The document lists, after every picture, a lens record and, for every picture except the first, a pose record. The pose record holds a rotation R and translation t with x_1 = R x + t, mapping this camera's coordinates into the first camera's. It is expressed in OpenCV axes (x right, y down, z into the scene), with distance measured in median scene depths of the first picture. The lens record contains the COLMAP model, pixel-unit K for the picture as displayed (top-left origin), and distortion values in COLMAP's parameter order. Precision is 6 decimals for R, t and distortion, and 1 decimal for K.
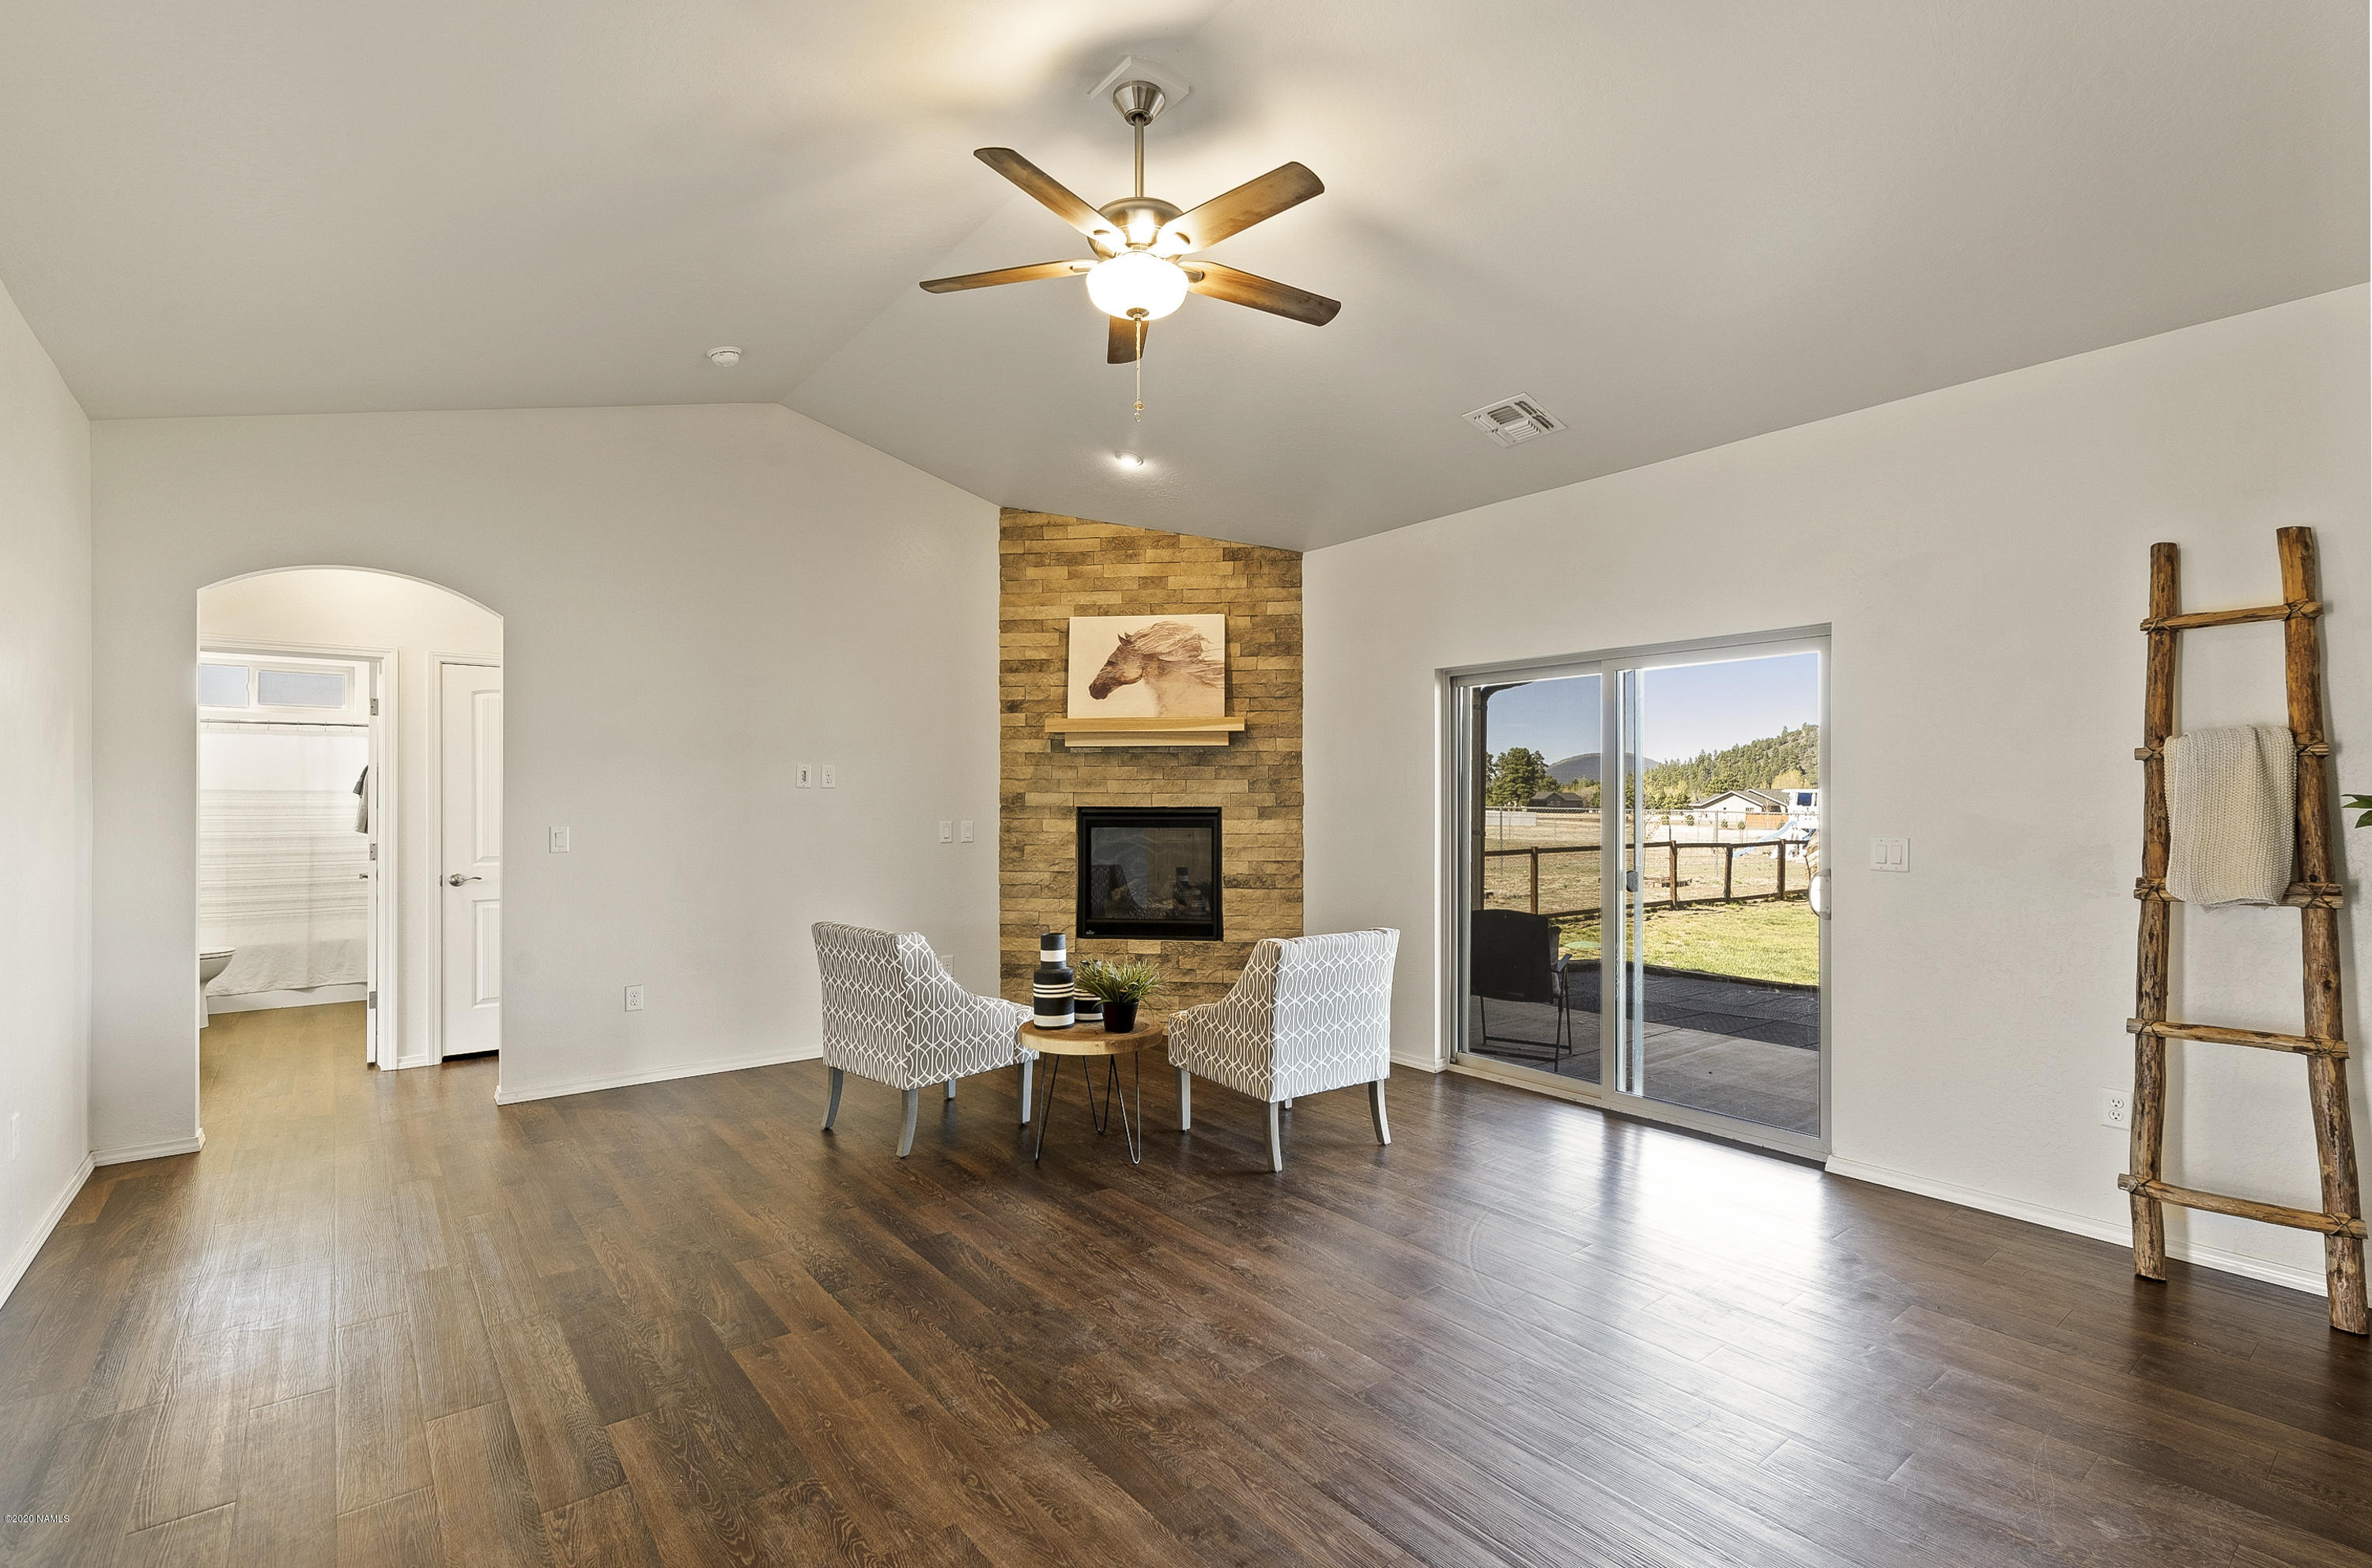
lens RADIAL K [[1057.3, 0, 1186.0], [0, 1057.3, 788.7], [0, 0, 1]] dist [-0.009319, -0.000361]
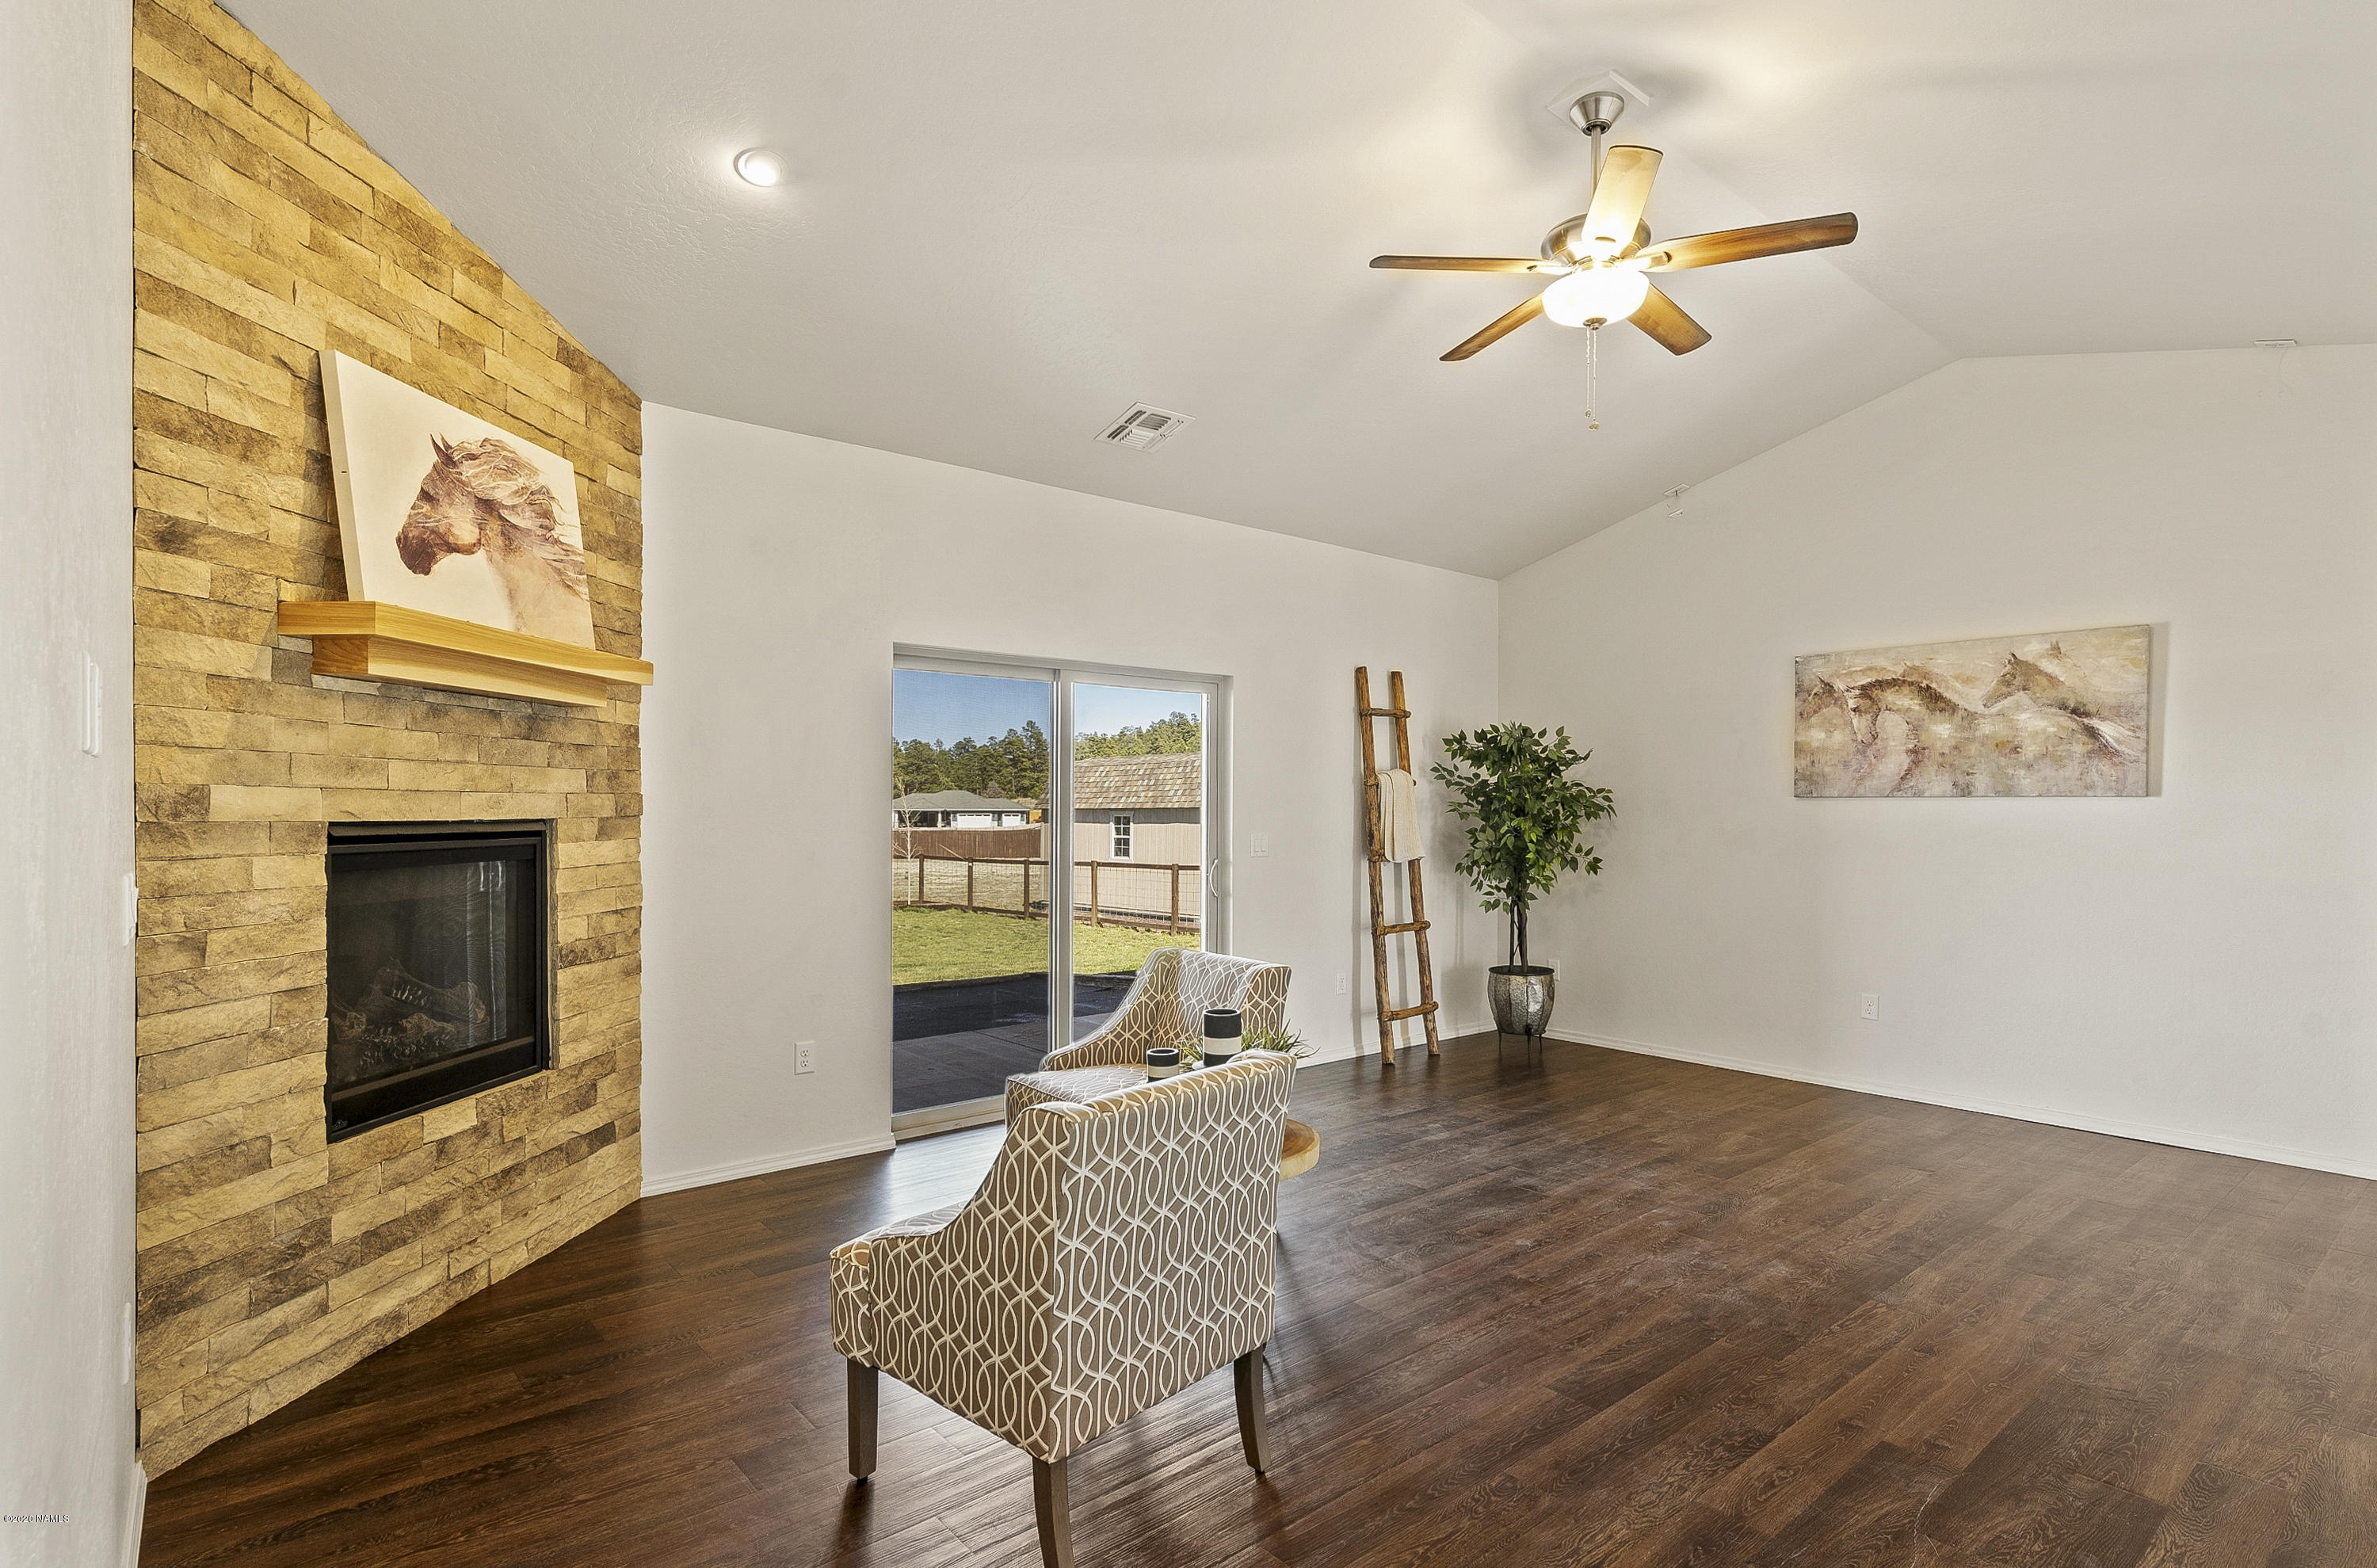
lens RADIAL K [[1184.1, 0, 1188.8], [0, 1184.1, 802.0], [0, 0, 1]] dist [0.002747, 0.000190]
pose [[-0.022964, 0.003257, 0.999731, -0.568347], [-0.013416, 0.999904, -0.003565, 0.006536], [-0.999646, -0.013494, -0.022918, 0.685118]]
